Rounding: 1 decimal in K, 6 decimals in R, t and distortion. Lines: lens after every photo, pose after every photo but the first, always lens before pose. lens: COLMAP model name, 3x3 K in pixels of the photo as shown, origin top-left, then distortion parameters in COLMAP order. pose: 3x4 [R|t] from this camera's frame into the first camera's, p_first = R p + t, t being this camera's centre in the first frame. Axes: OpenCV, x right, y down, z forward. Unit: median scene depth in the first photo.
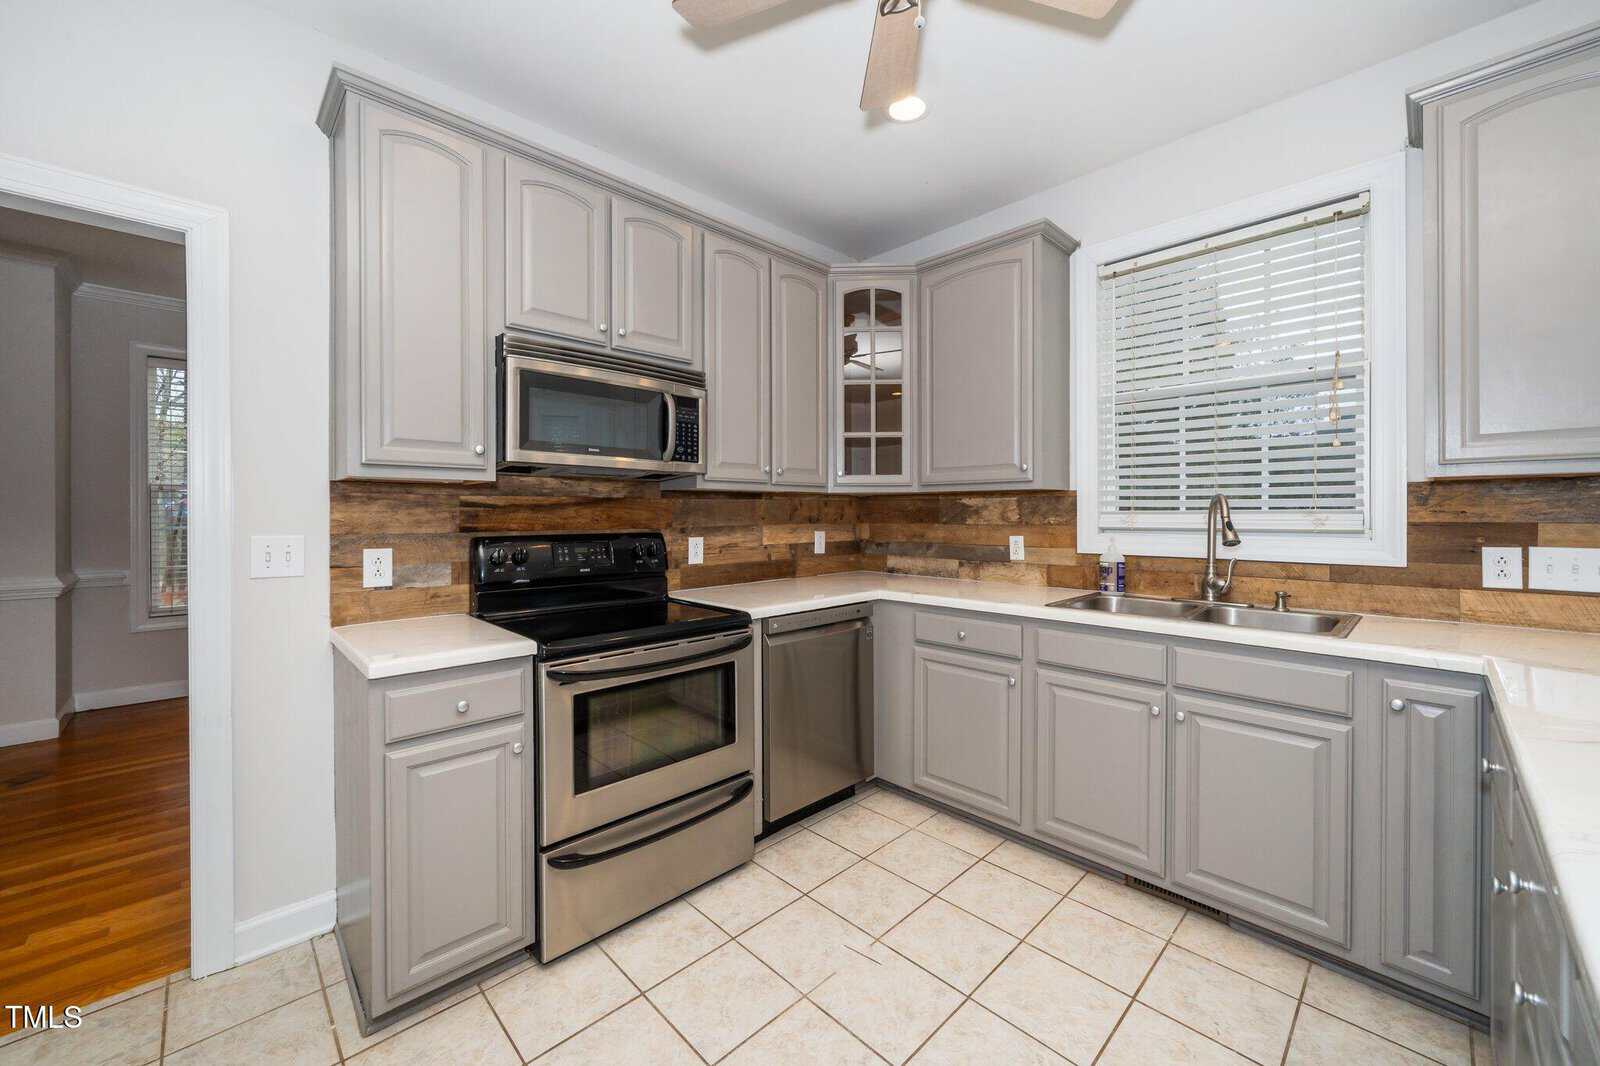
lens RADIAL K [[613.4, 0, 801.1], [0, 613.4, 523.2], [0, 0, 1]] dist [0.000154, 0.000174]
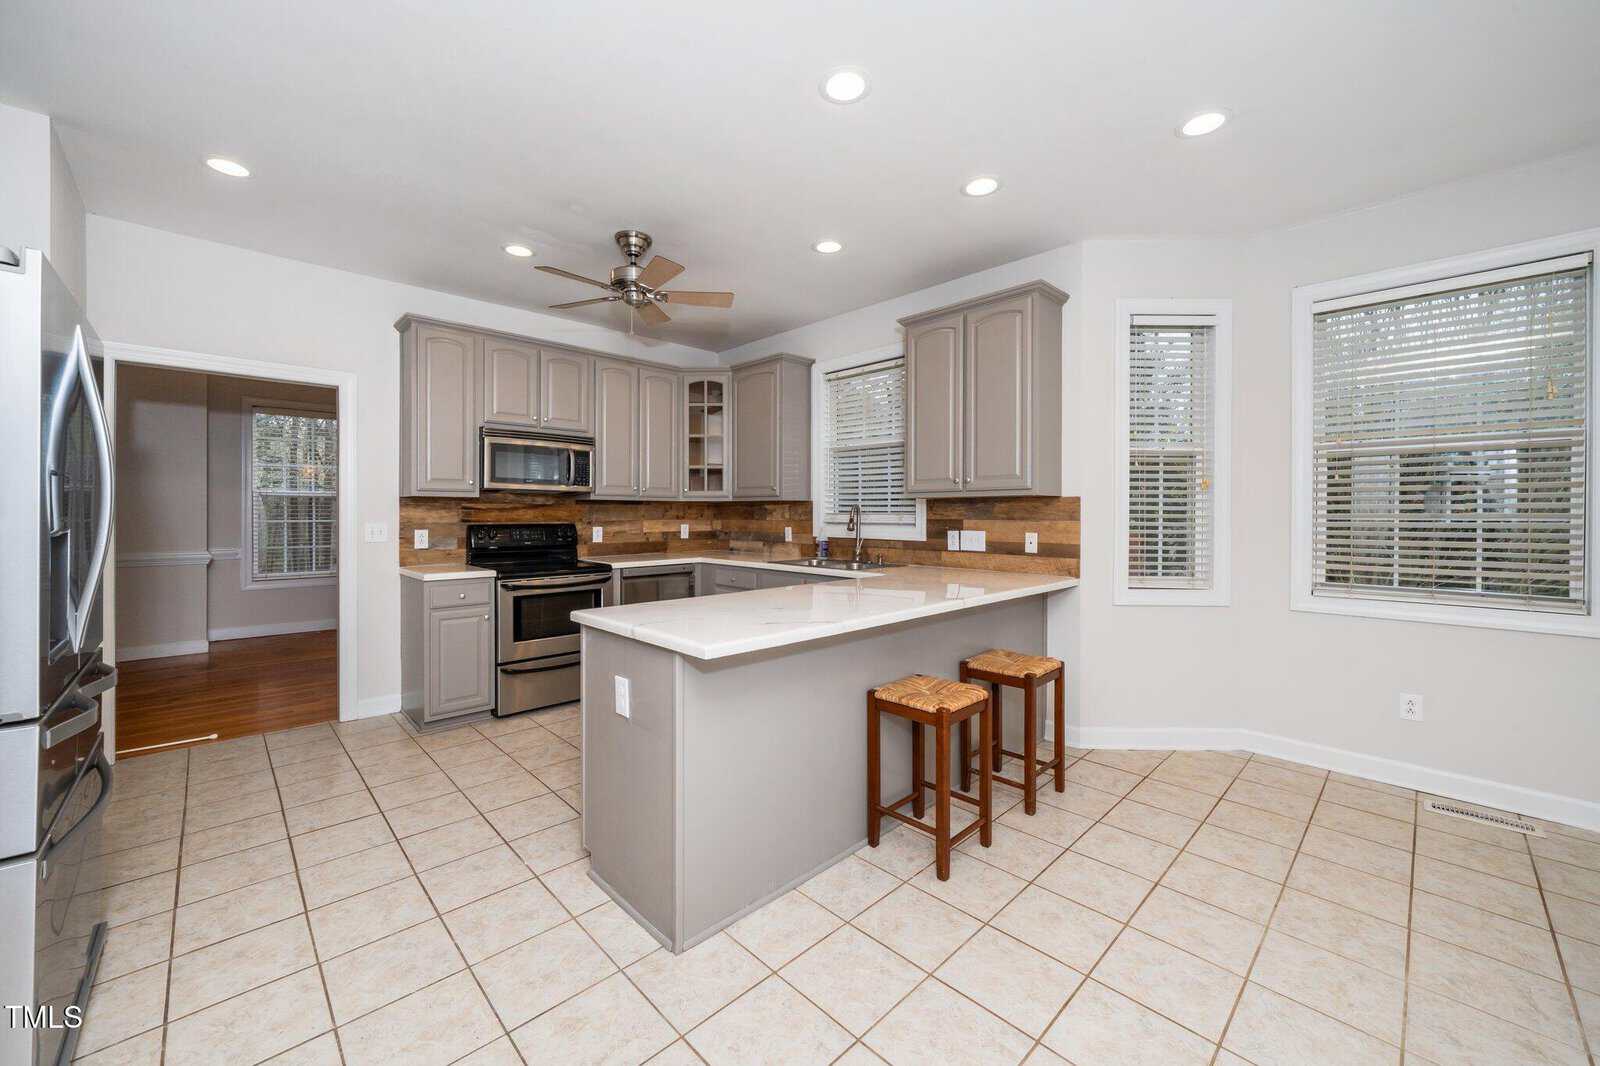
lens RADIAL K [[613.4, 0, 799.0], [0, 613.4, 522.5], [0, 0, 1]] dist [0.000154, 0.000174]
pose [[0.999990, 0.004292, 0.001016, 0.479750], [-0.004293, 0.999991, 0.000270, 0.009251], [-0.001015, -0.000274, 0.999999, -0.885604]]
